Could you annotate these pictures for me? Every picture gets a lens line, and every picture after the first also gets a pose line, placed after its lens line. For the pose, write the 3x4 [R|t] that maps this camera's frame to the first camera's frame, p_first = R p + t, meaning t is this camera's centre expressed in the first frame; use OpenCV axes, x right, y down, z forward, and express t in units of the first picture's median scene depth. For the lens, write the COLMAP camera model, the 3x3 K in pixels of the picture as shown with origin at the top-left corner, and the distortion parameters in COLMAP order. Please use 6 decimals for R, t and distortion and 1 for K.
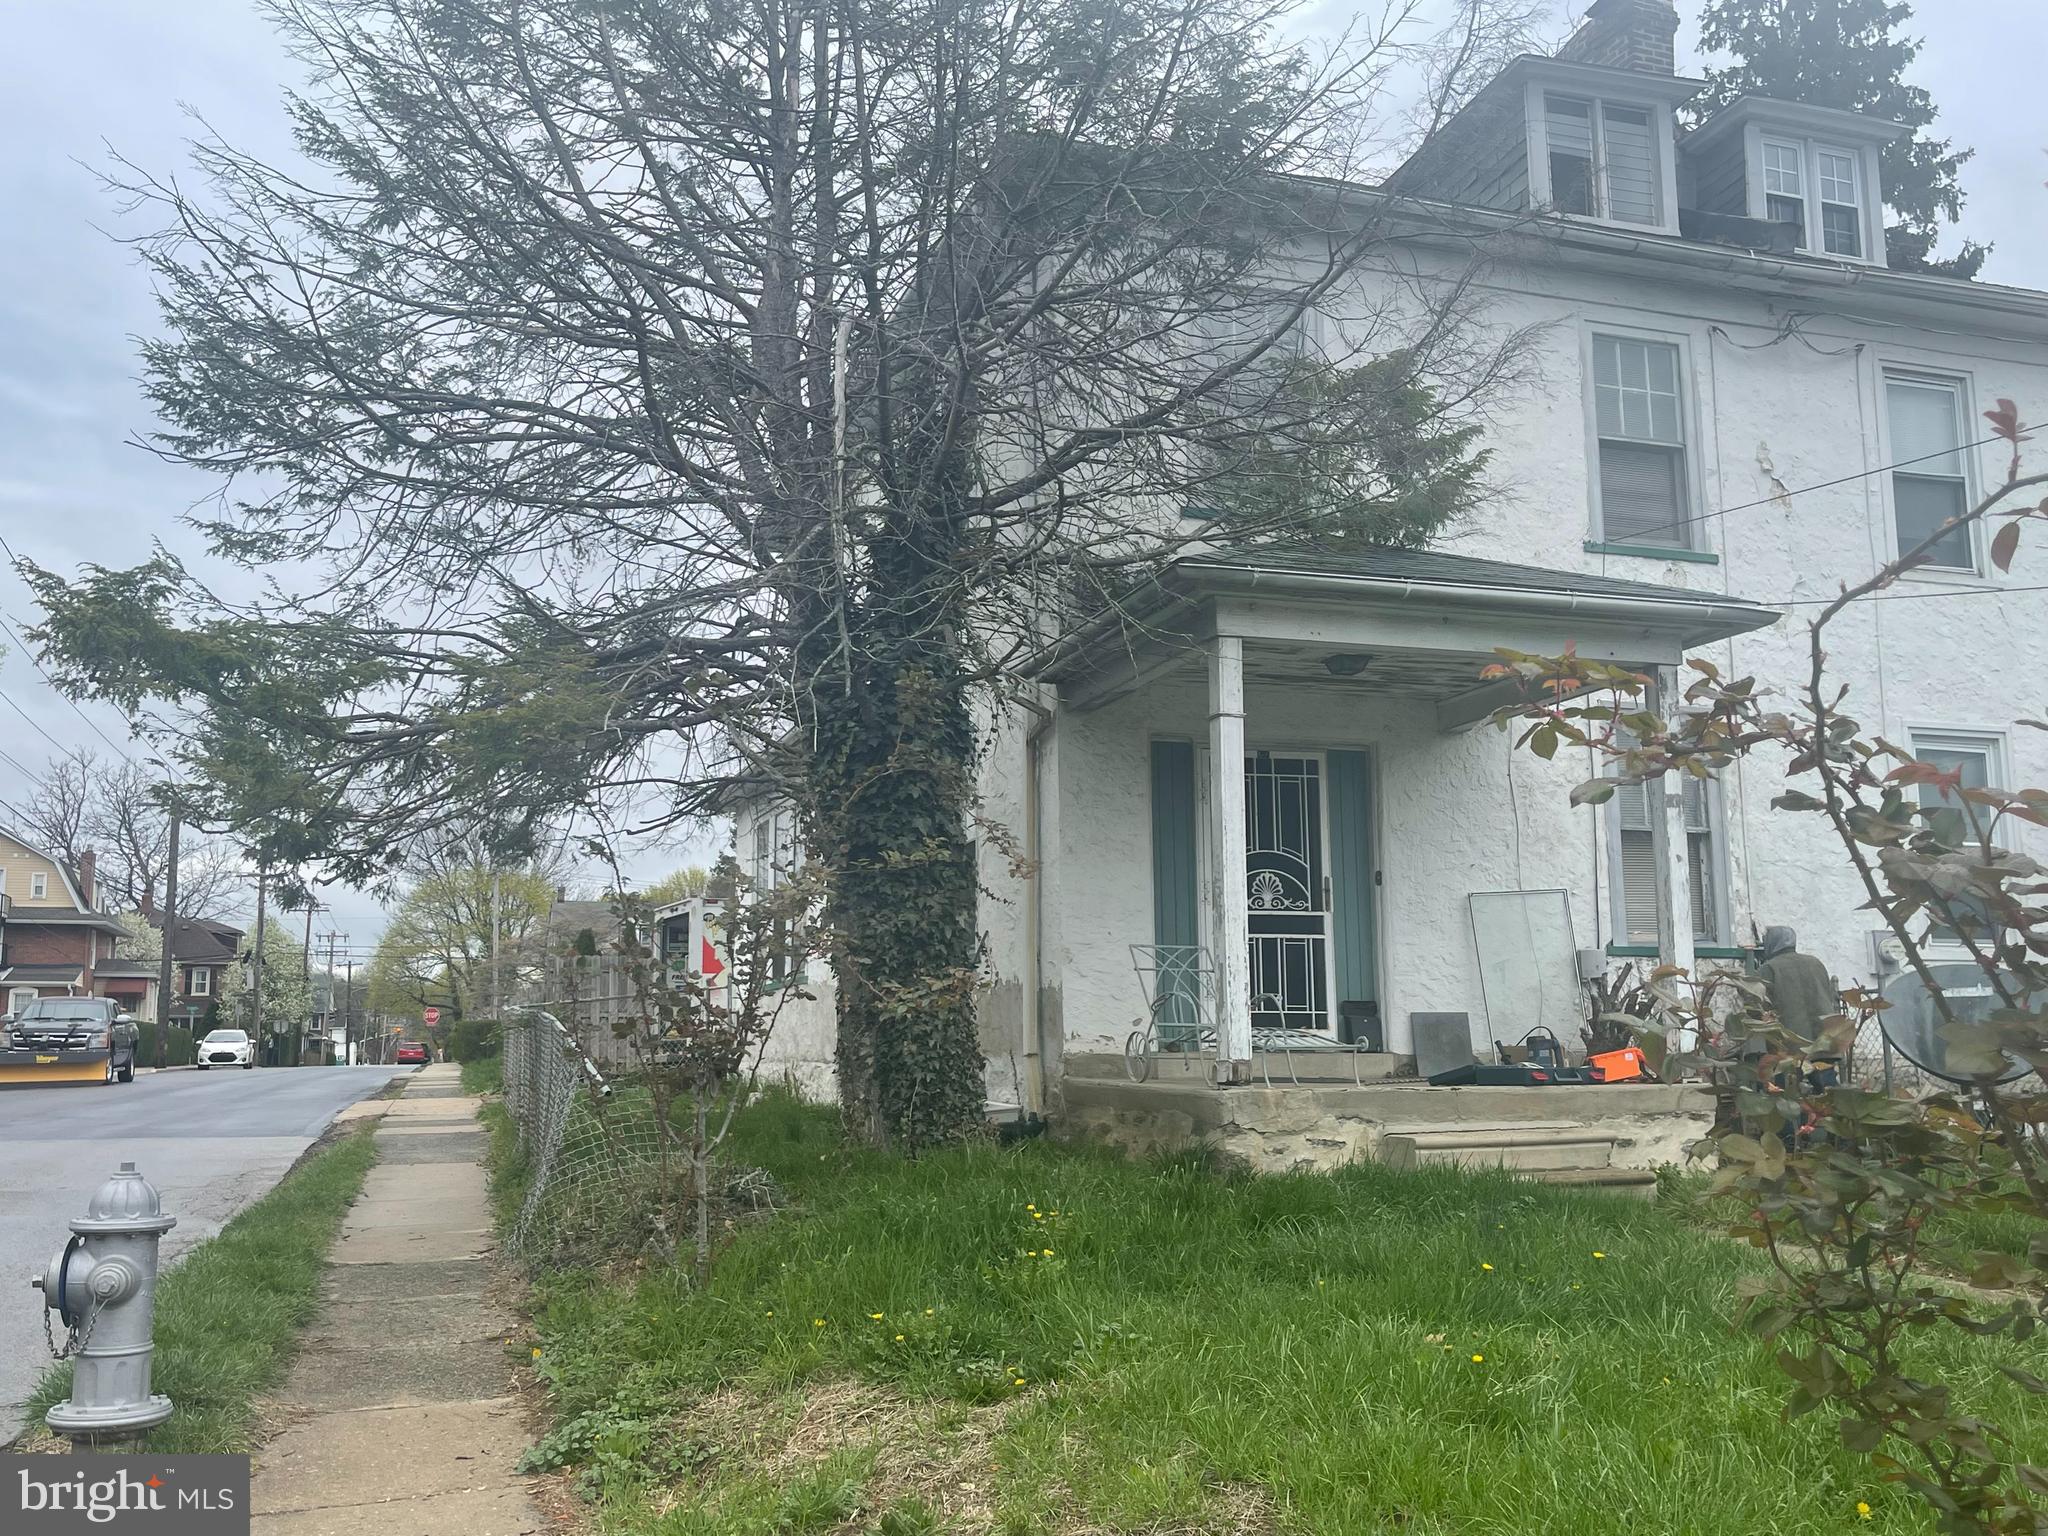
lens RADIAL K [[1870.8, 0, 1009.7], [0, 1870.8, 765.7], [0, 0, 1]] dist [0.048458, -0.007879]
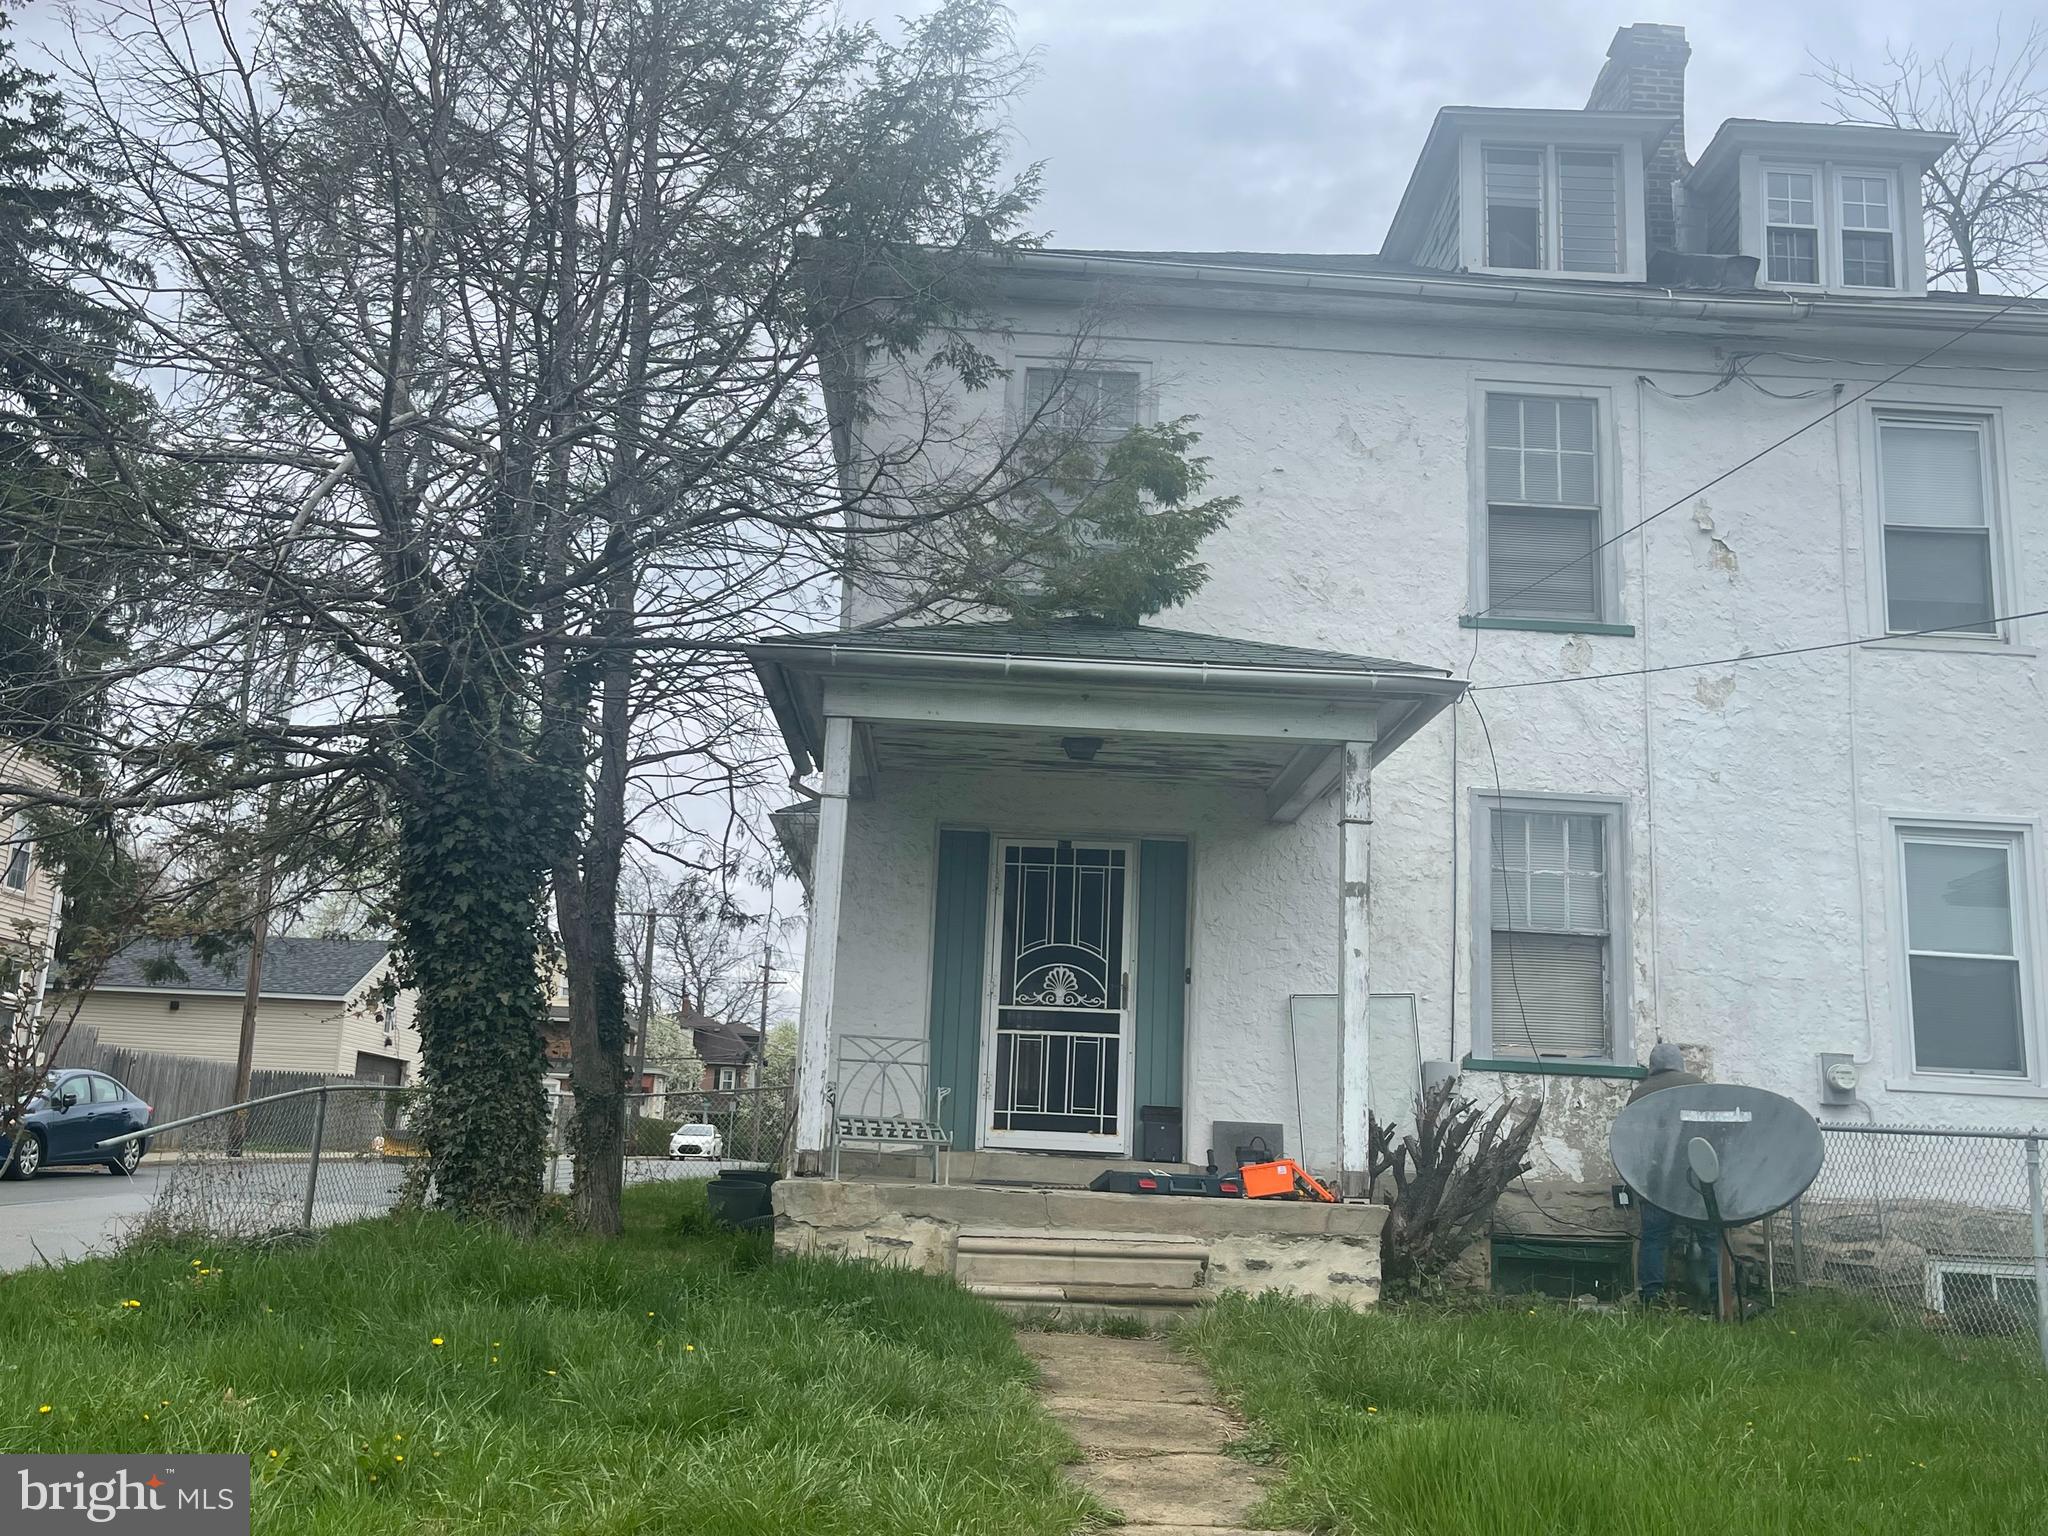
lens RADIAL K [[1870.8, 0, 1015.7], [0, 1870.8, 764.4], [0, 0, 1]] dist [0.048458, -0.007879]
pose [[0.956753, -0.013053, -0.290609, 0.372412], [-0.006047, 0.997884, -0.064732, 0.014494], [0.290839, 0.063690, 0.954650, 0.066172]]
